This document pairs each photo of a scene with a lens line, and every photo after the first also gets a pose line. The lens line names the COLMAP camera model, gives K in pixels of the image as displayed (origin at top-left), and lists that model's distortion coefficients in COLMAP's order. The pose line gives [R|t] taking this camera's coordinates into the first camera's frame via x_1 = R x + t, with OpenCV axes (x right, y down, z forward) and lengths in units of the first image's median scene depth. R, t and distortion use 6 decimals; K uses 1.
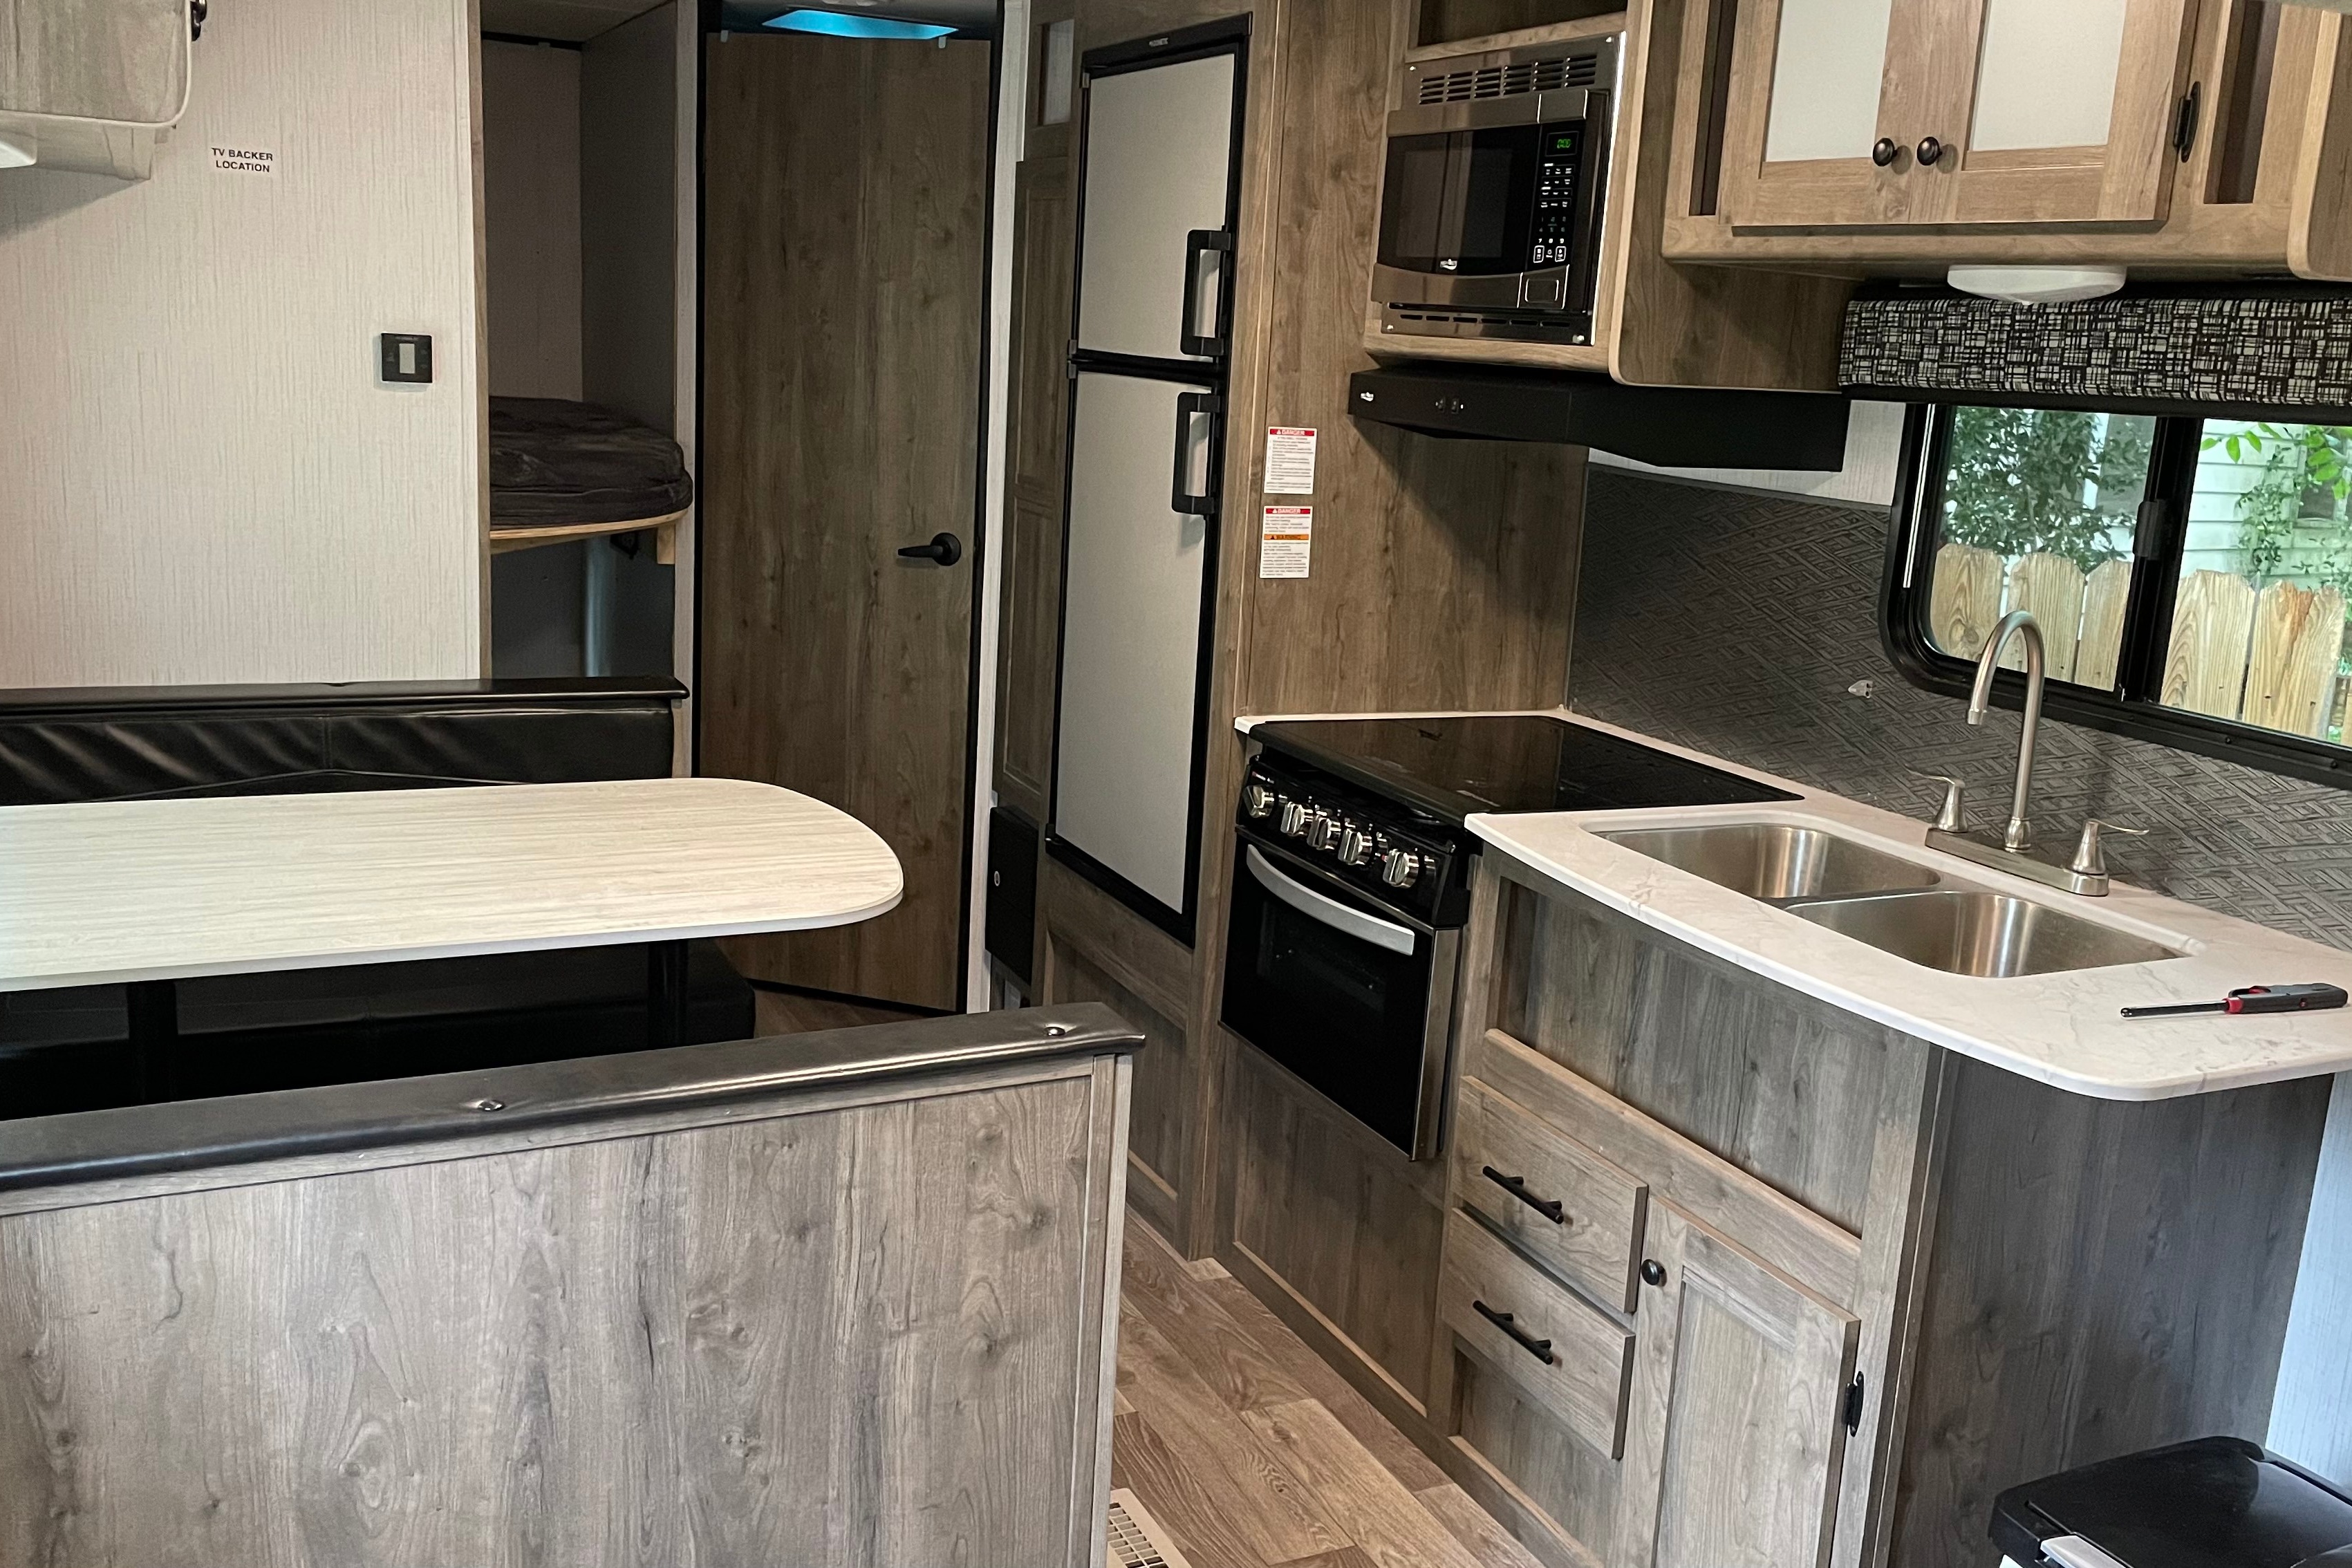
lens RADIAL K [[2131.6, 0, 1175.8], [0, 2131.6, 756.2], [0, 0, 1]] dist [0.093815, -0.147639]
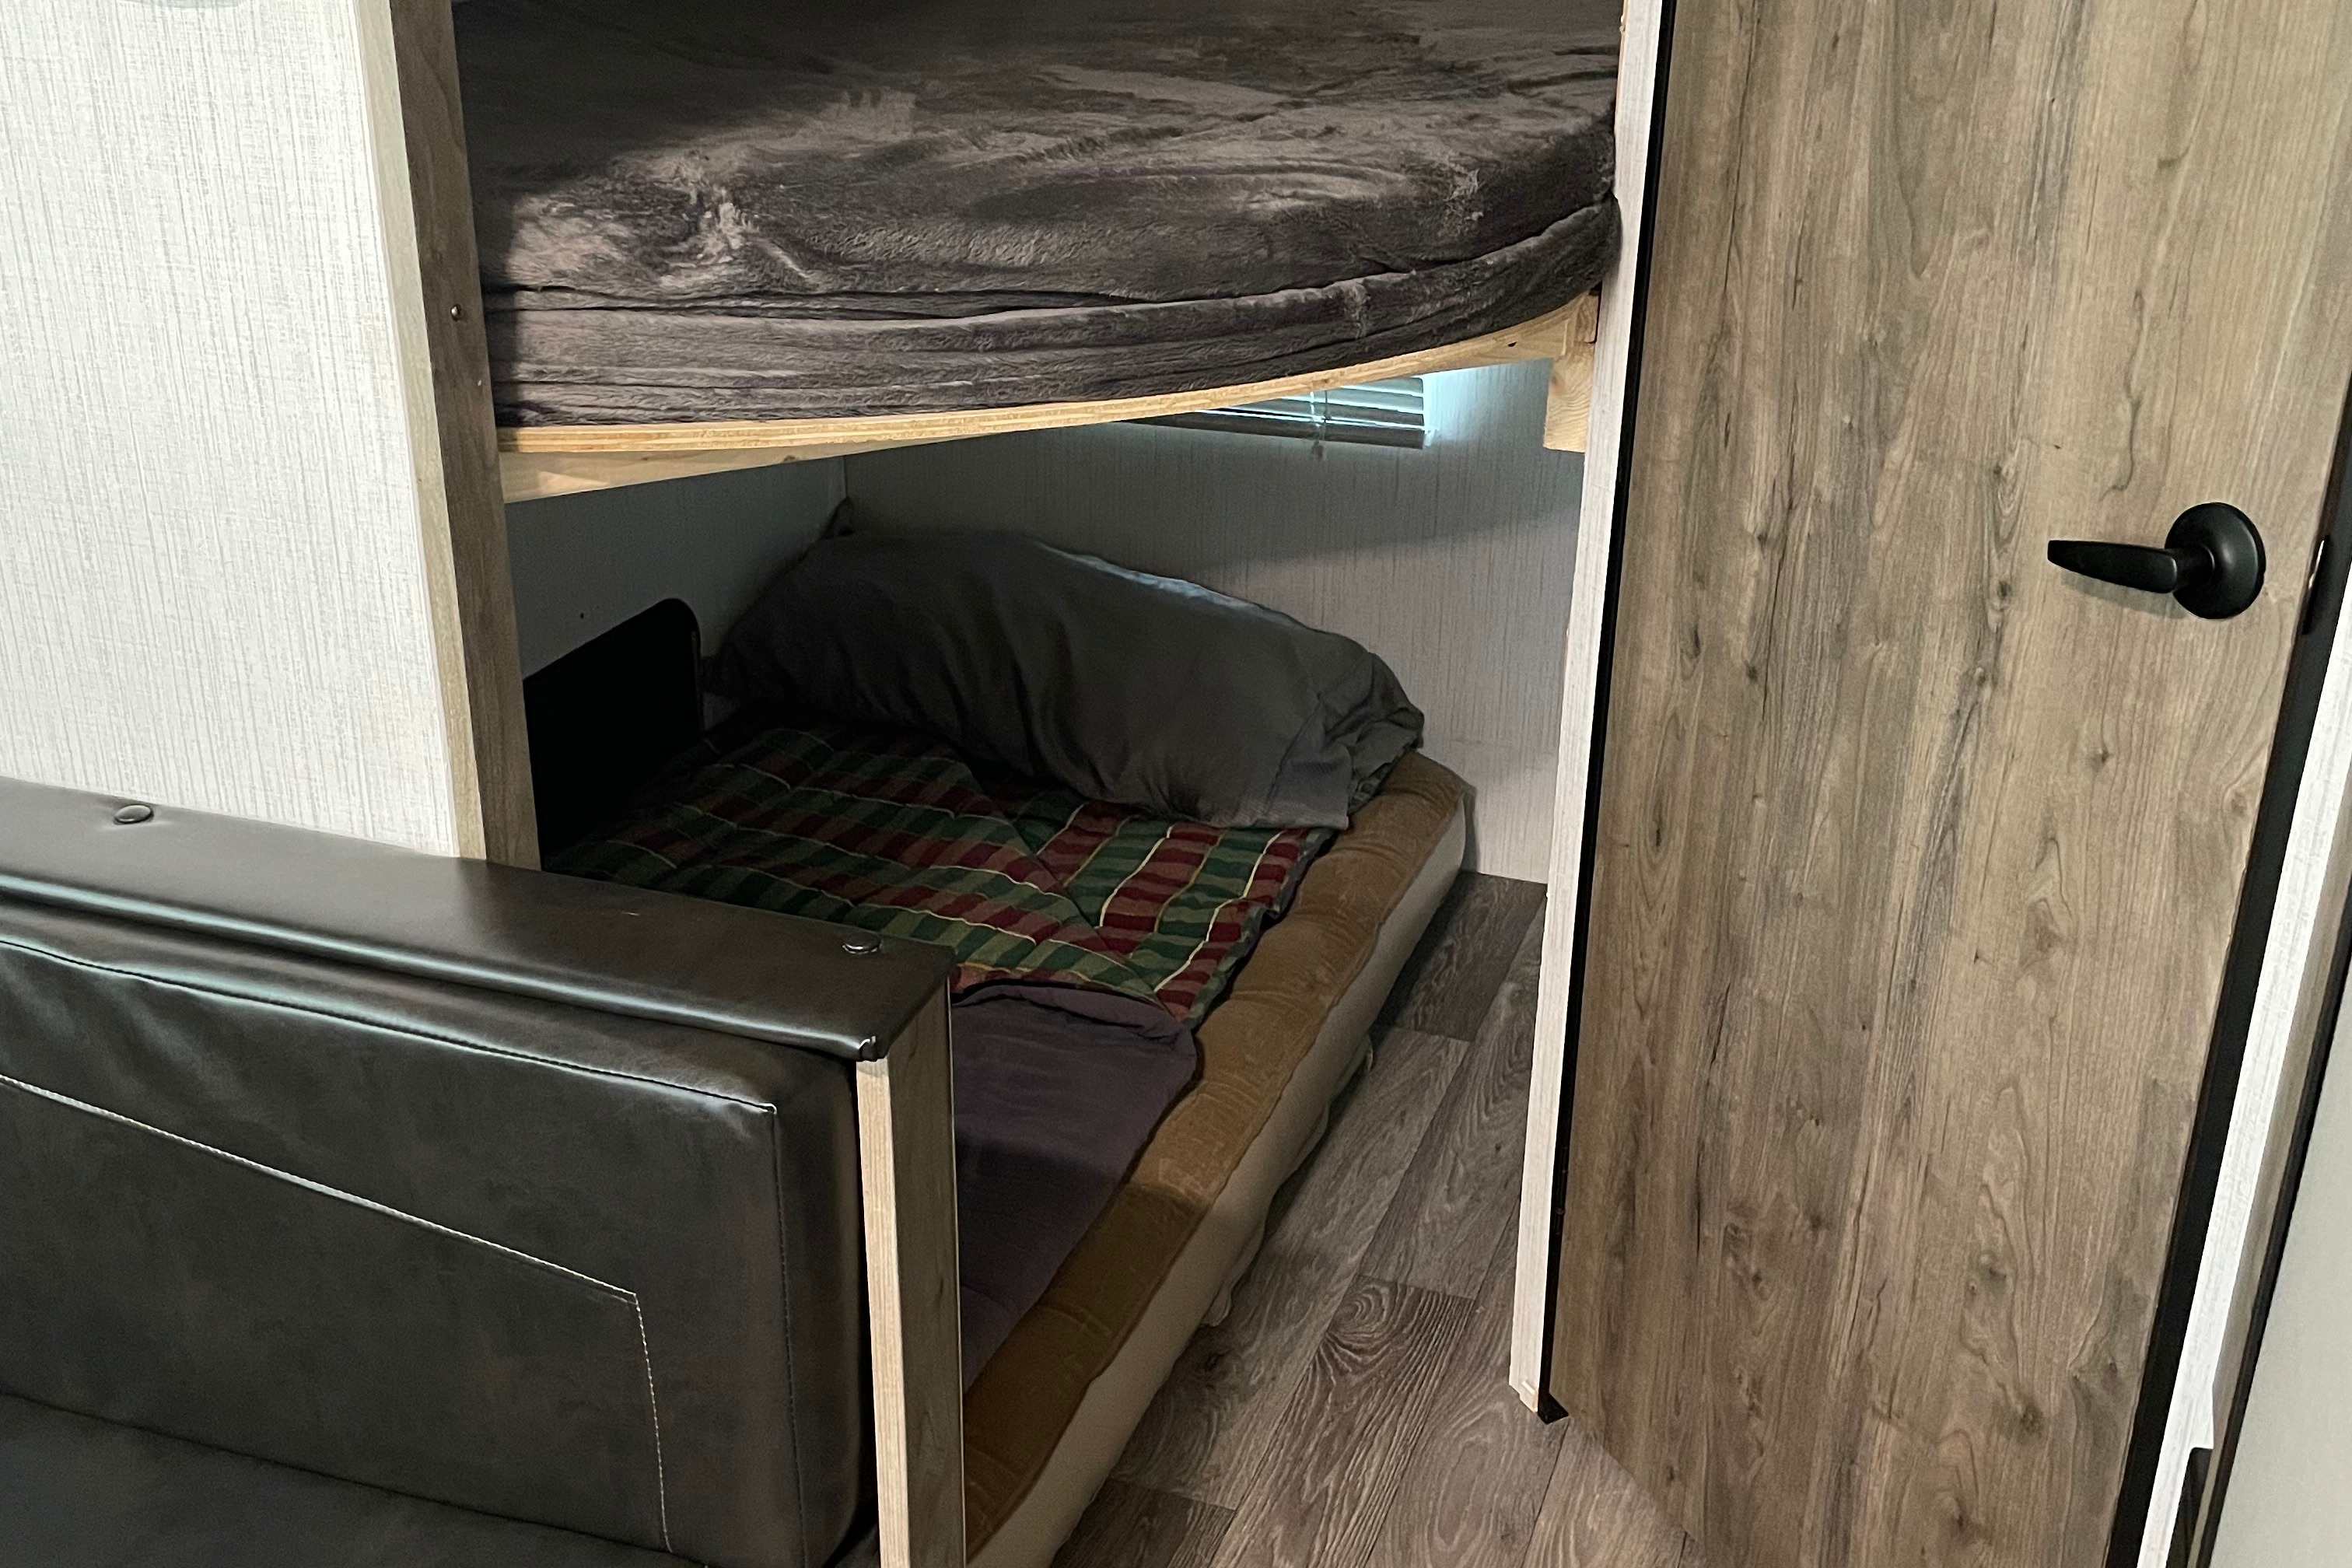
lens RADIAL K [[2390.6, 0, 1176.0], [0, 2390.6, 784.0], [0, 0, 1]] dist [0.073174, -0.006974]
pose [[0.699265, 0.233288, -0.675725, 0.020849], [-0.114834, 0.969634, 0.215923, -0.119787], [0.705578, -0.073391, 0.704821, 0.657725]]
